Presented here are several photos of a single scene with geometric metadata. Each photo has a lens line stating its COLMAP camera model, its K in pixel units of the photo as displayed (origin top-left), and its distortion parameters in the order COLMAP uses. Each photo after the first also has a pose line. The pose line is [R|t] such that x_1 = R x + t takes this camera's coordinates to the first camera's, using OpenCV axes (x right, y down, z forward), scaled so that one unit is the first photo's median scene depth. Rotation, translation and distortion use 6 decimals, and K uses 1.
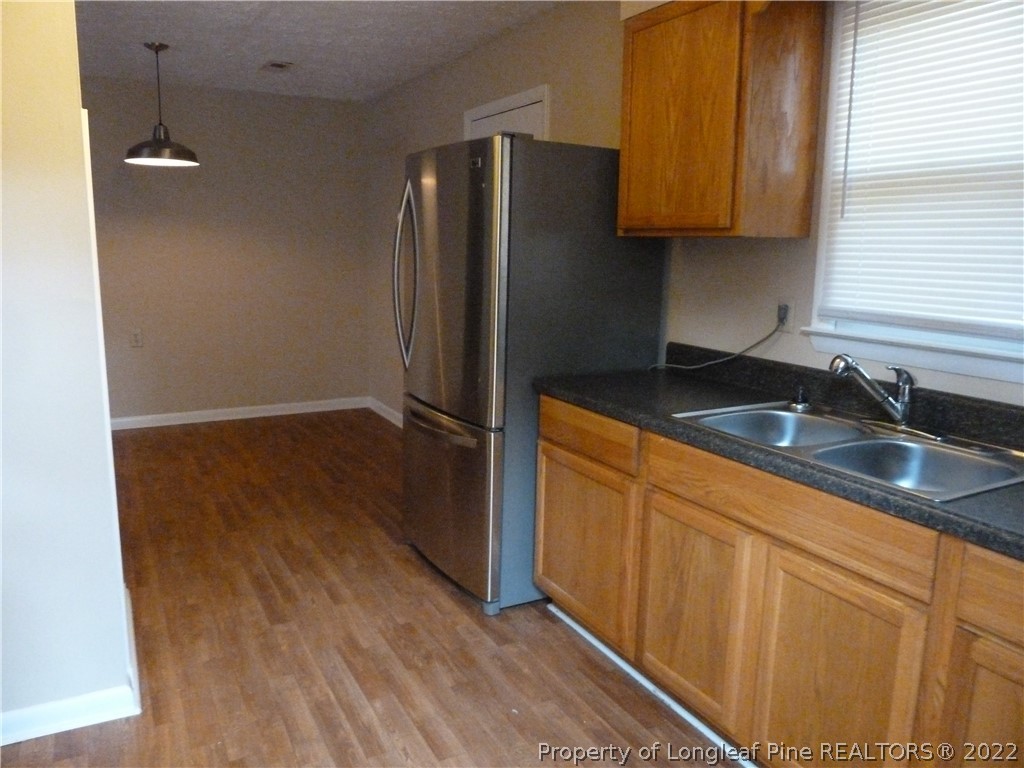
lens RADIAL K [[763.3, 0, 517.1], [0, 763.3, 378.7], [0, 0, 1]] dist [-0.042585, 0.008885]
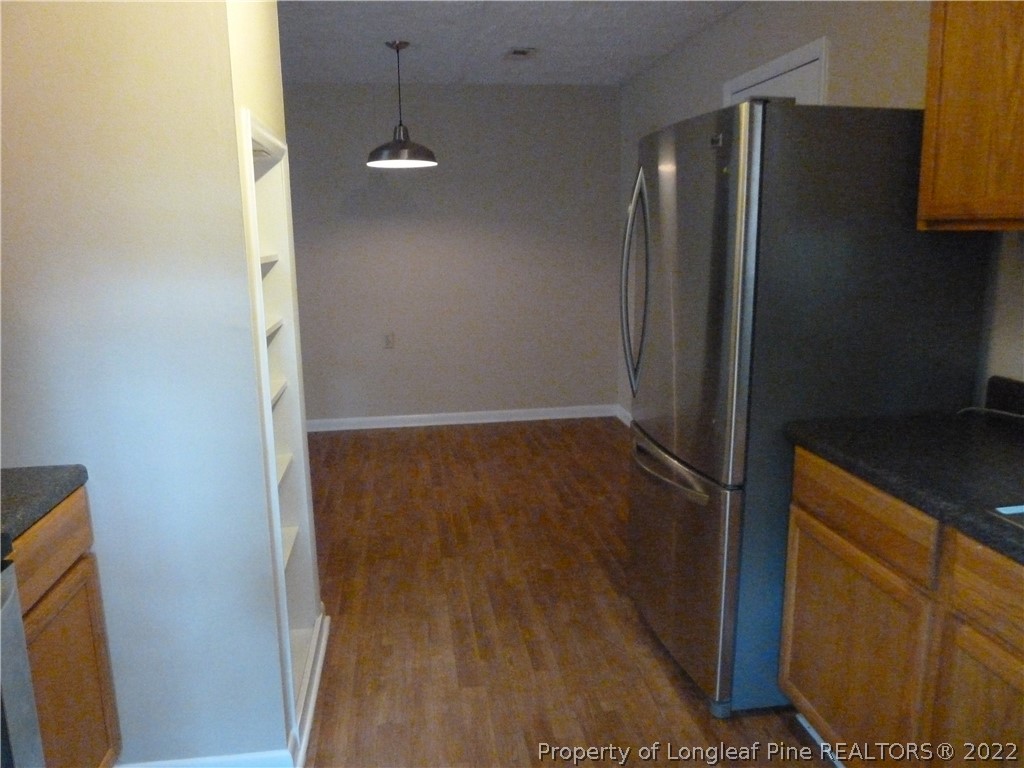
lens RADIAL K [[763.3, 0, 517.1], [0, 763.3, 378.7], [0, 0, 1]] dist [-0.042585, 0.008885]
pose [[0.937618, 0.034312, -0.345971, 0.028217], [-0.030236, 0.999395, 0.017175, -0.047292], [0.346351, -0.005643, 0.938088, 0.197230]]
